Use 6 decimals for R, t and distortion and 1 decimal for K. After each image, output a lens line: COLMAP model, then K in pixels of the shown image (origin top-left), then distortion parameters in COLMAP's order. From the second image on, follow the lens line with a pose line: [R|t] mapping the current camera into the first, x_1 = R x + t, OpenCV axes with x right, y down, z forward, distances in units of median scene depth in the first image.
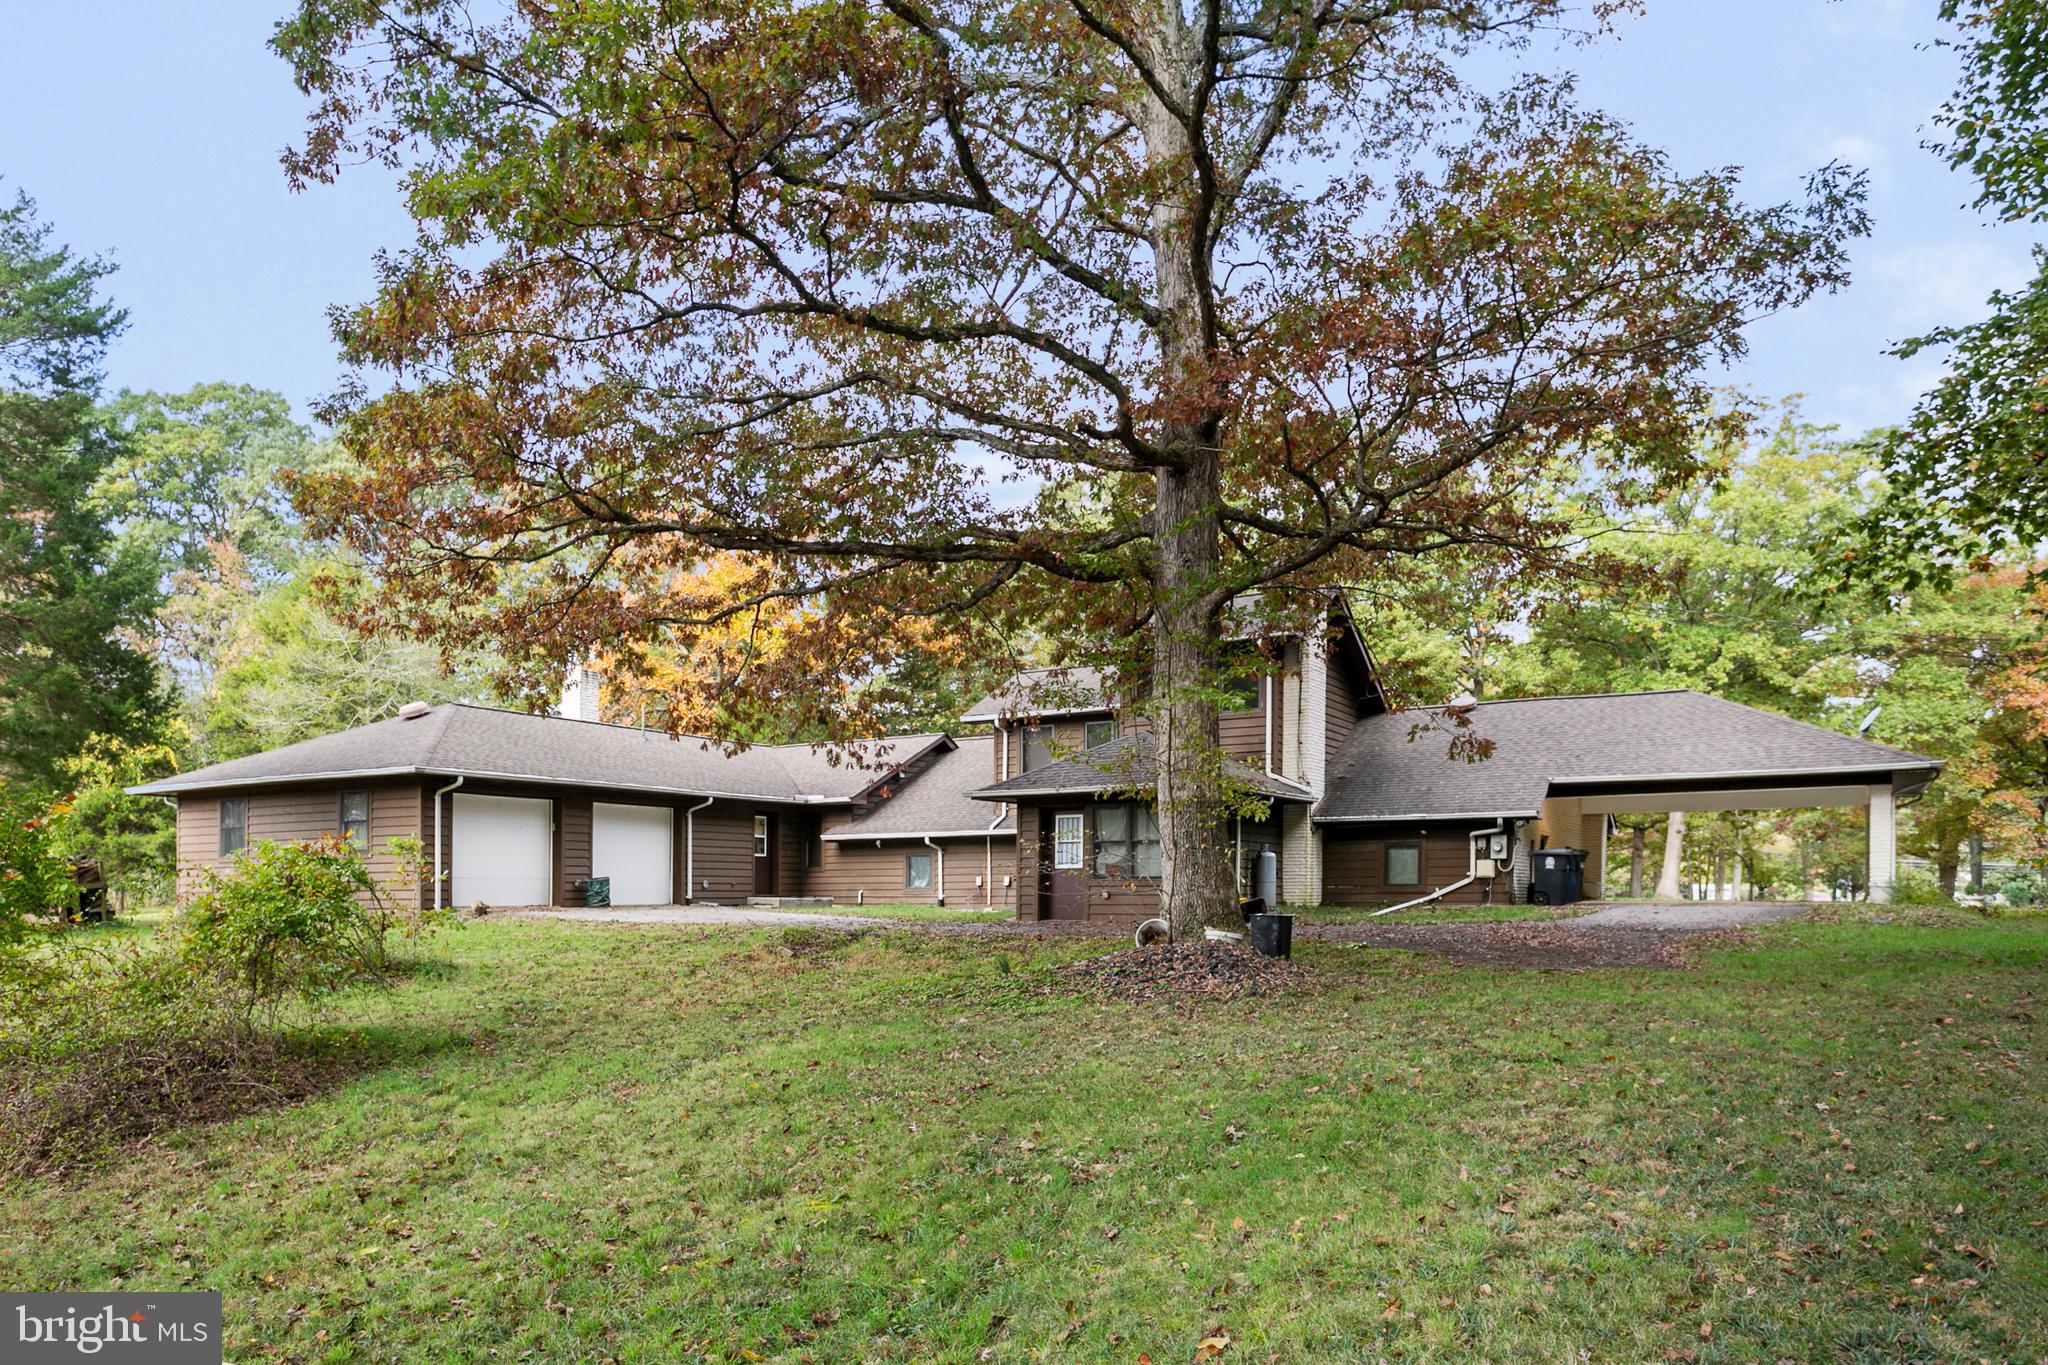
lens RADIAL K [[1449.8, 0, 1028.7], [0, 1449.8, 674.9], [0, 0, 1]] dist [0.000844, -0.000879]
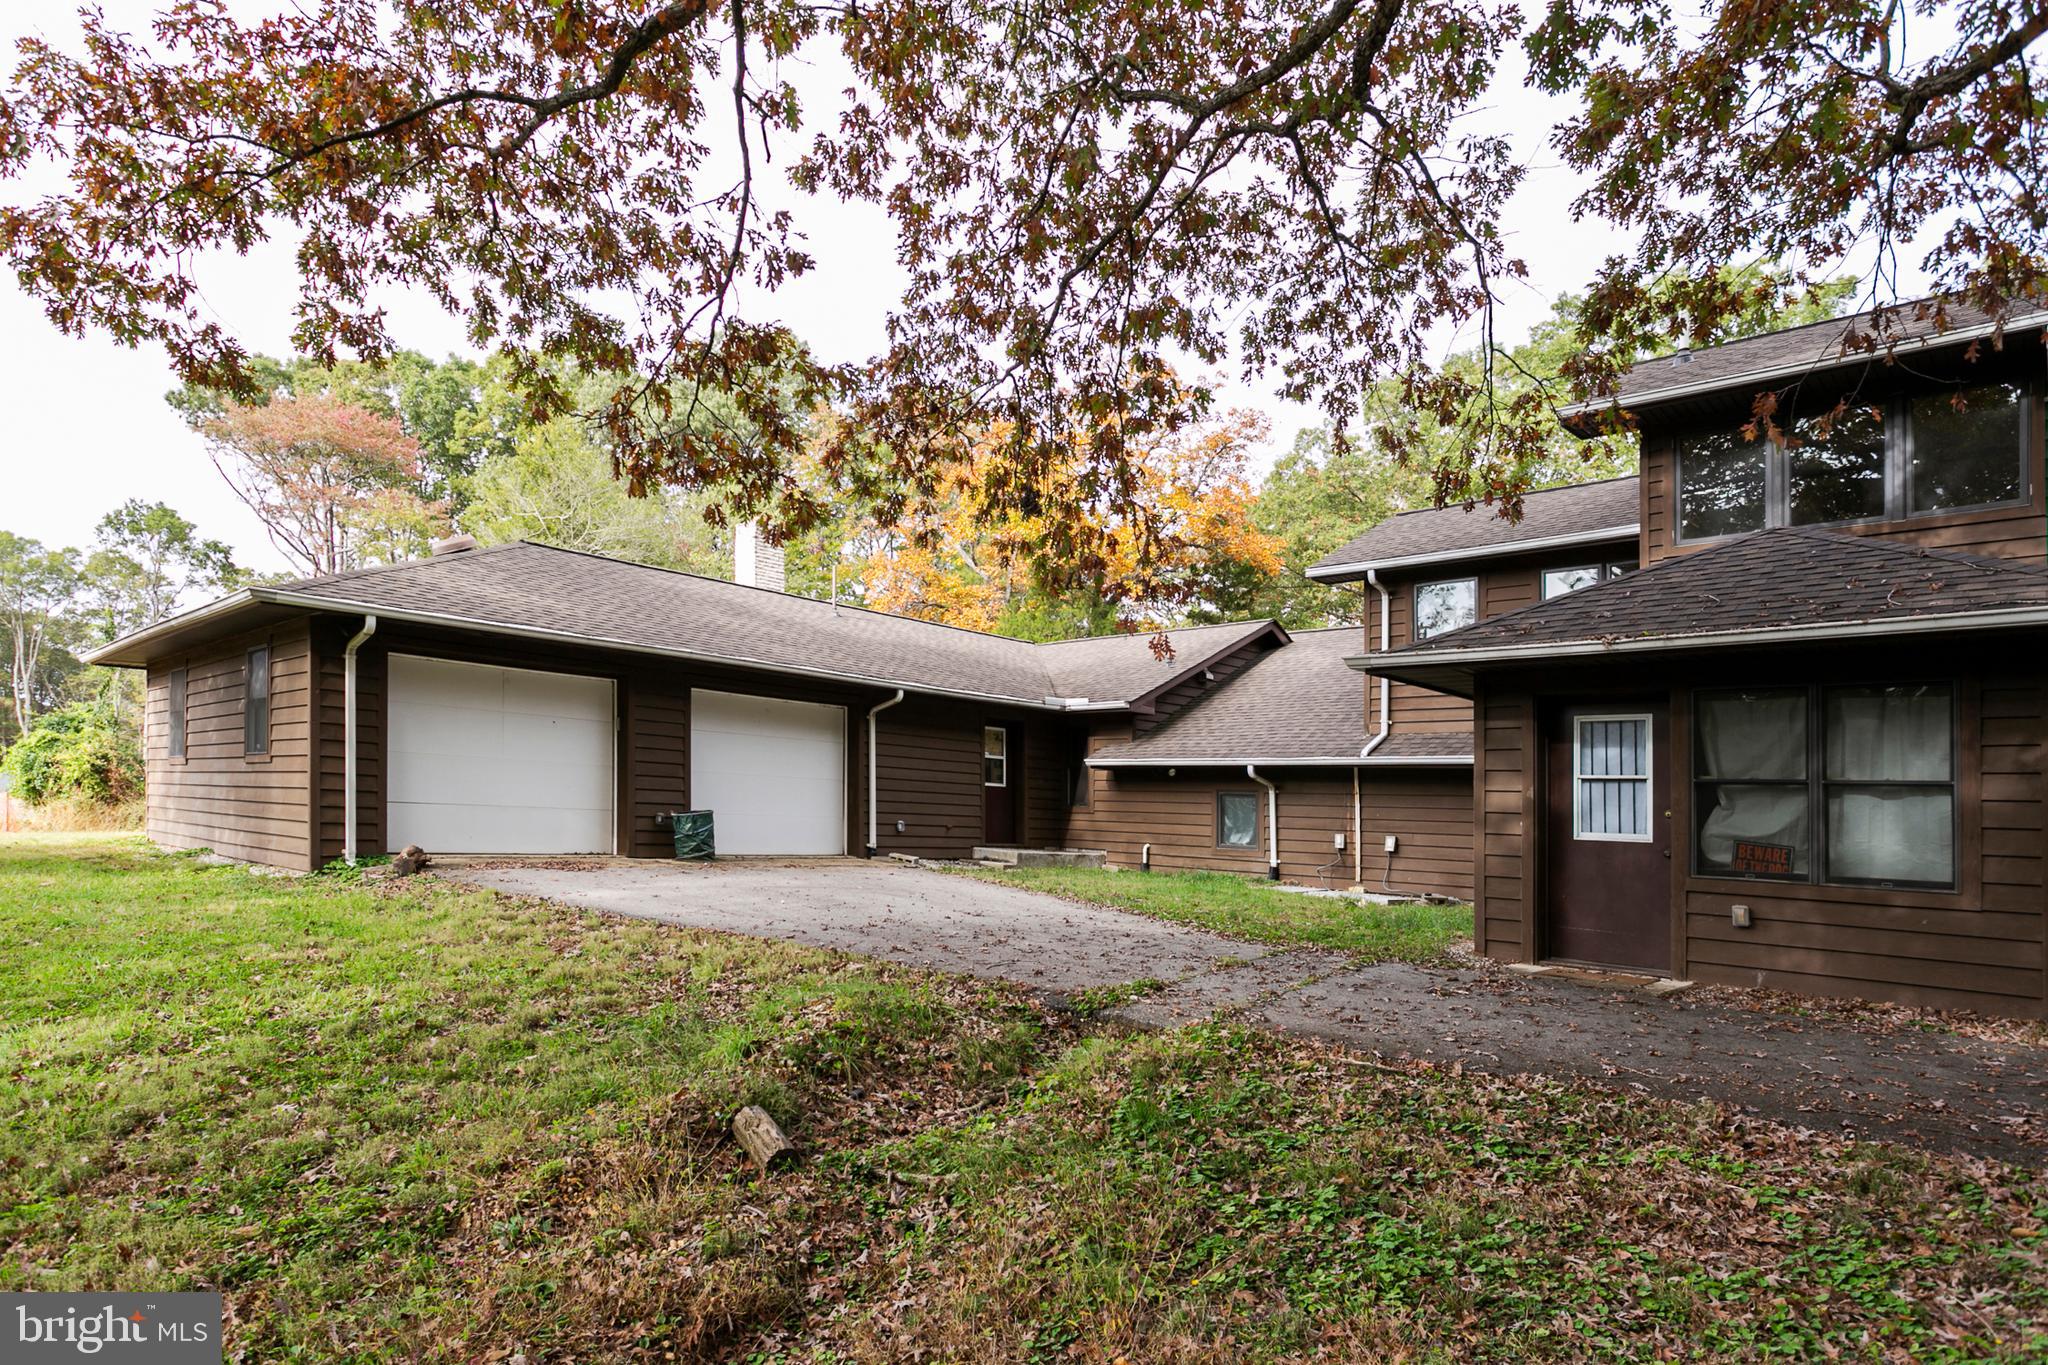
lens RADIAL K [[754.1, 0, 1019.1], [0, 754.1, 676.8], [0, 0, 1]] dist [-0.000325, -0.000008]
pose [[0.943223, -0.011073, -0.331975, -0.059526], [0.003520, 0.999721, -0.023345, 0.086140], [0.332141, 0.020851, 0.942999, 0.703811]]
